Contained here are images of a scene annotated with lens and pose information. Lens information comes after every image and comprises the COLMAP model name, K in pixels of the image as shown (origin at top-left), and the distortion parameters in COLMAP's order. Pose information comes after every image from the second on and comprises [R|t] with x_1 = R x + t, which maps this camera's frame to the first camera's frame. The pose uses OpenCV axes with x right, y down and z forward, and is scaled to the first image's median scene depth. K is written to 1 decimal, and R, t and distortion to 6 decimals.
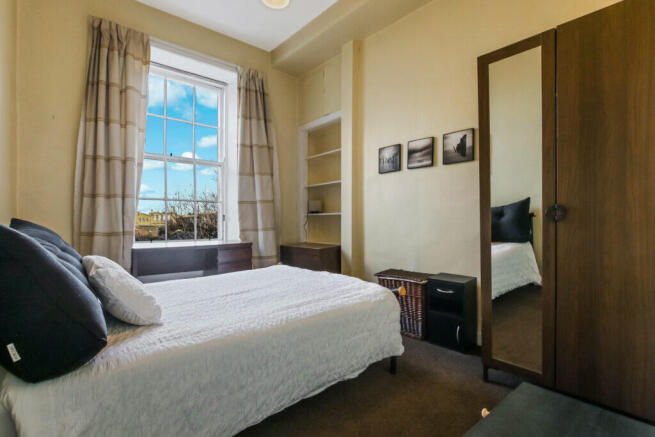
lens RADIAL K [[299.0, 0, 327.5], [0, 299.0, 218.5], [0, 0, 1]] dist [-0.025699, 0.000360]
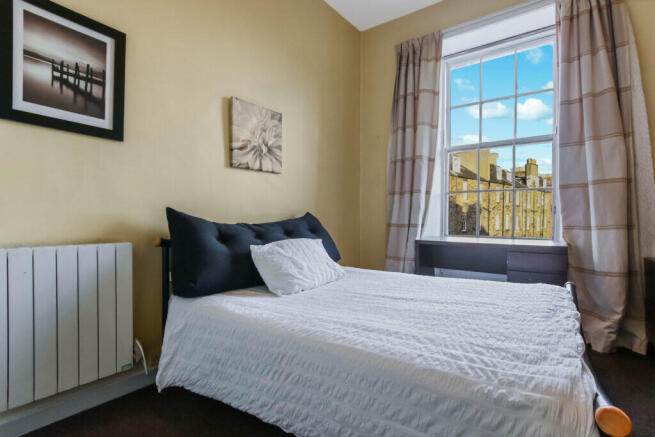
lens RADIAL K [[299.0, 0, 327.5], [0, 299.0, 218.5], [0, 0, 1]] dist [-0.025699, 0.000360]
pose [[0.240961, 0.005220, -0.970521, 0.259092], [0.007190, 0.999948, 0.007163, 0.010765], [0.970508, -0.008705, 0.240911, 0.340787]]
